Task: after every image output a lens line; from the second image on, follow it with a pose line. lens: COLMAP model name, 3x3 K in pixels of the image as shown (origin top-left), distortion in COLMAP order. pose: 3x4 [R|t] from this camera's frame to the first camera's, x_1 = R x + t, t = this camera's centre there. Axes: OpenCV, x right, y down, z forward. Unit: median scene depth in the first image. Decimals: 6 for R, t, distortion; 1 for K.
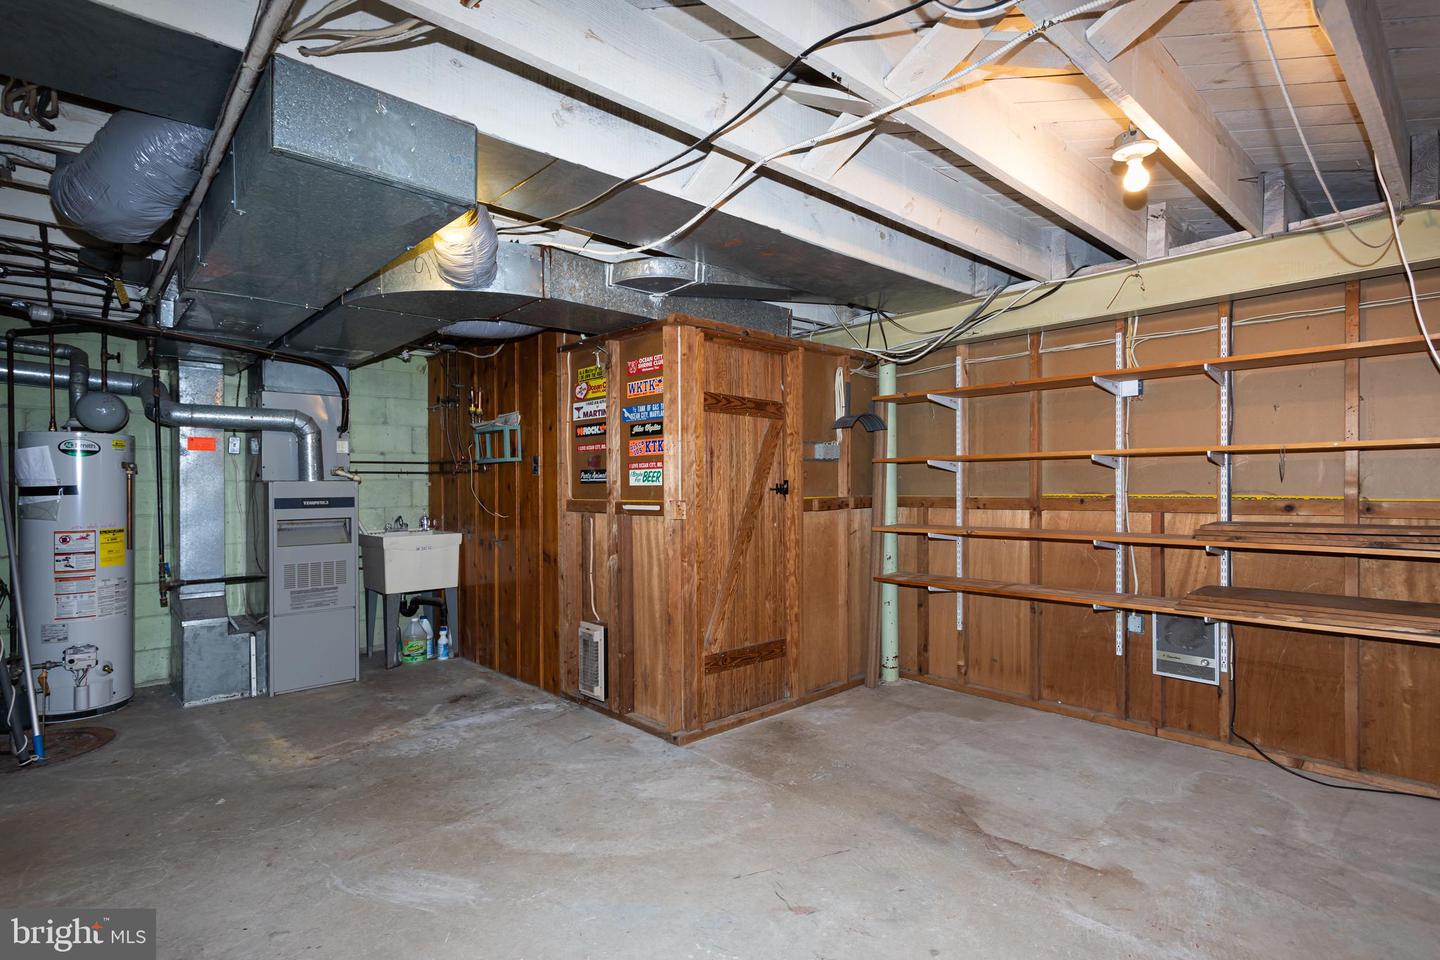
lens RADIAL K [[719.0, 0, 720.0], [0, 719.0, 480.0], [0, 0, 1]] dist [0.001399, 0.000332]
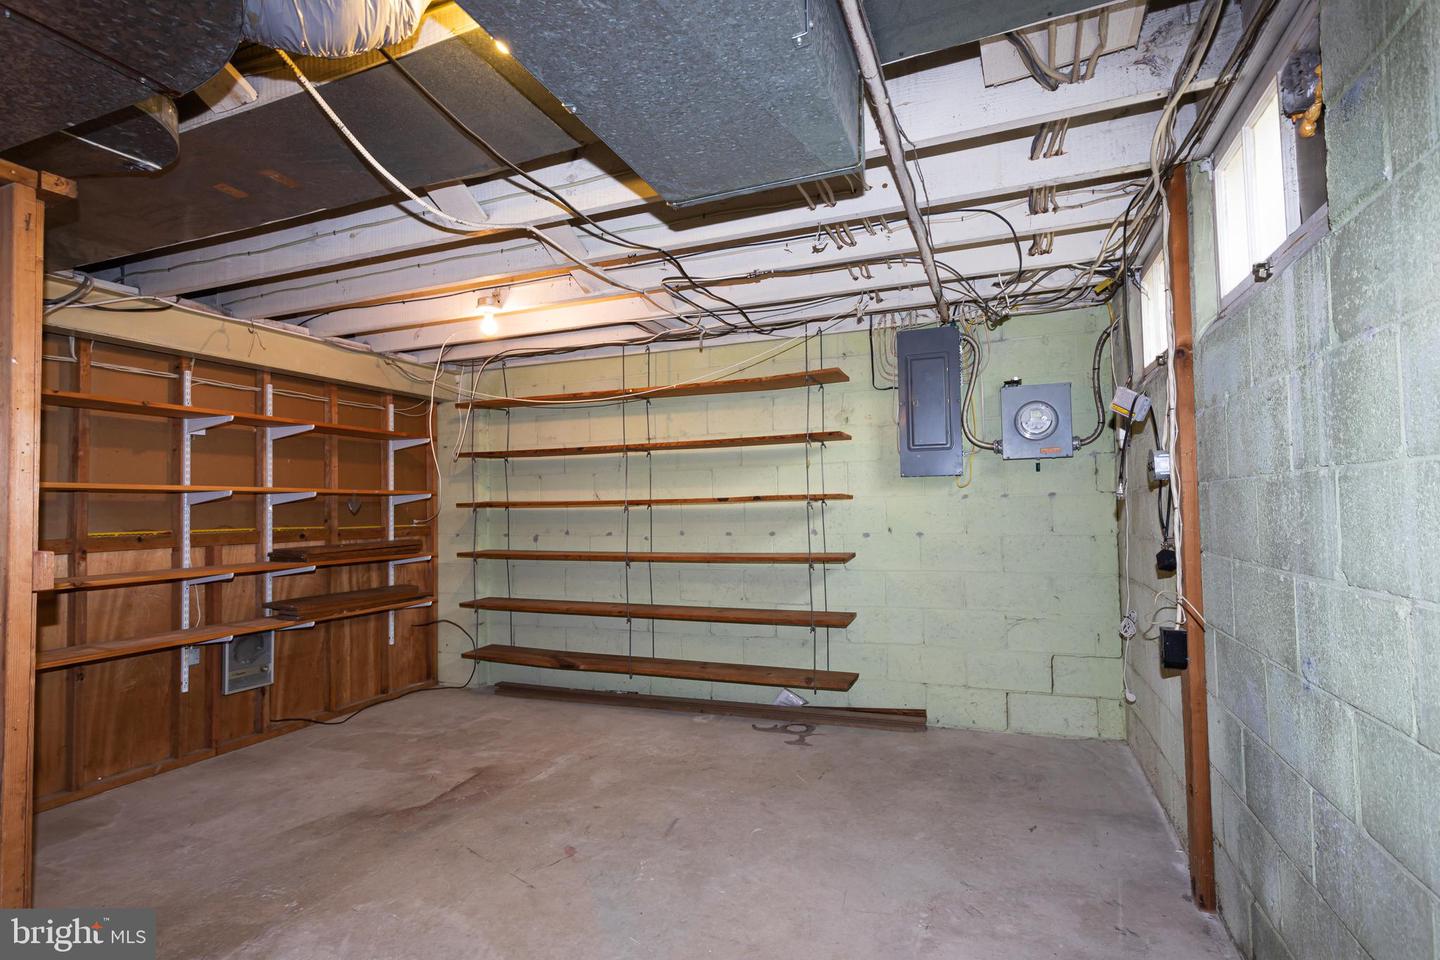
lens RADIAL K [[719.0, 0, 720.0], [0, 719.0, 480.0], [0, 0, 1]] dist [0.001399, 0.000332]
pose [[-0.438726, 0.049482, 0.897257, -0.880503], [0.015411, 0.998750, -0.047543, 0.011995], [-0.898489, -0.007031, -0.438941, 1.005149]]
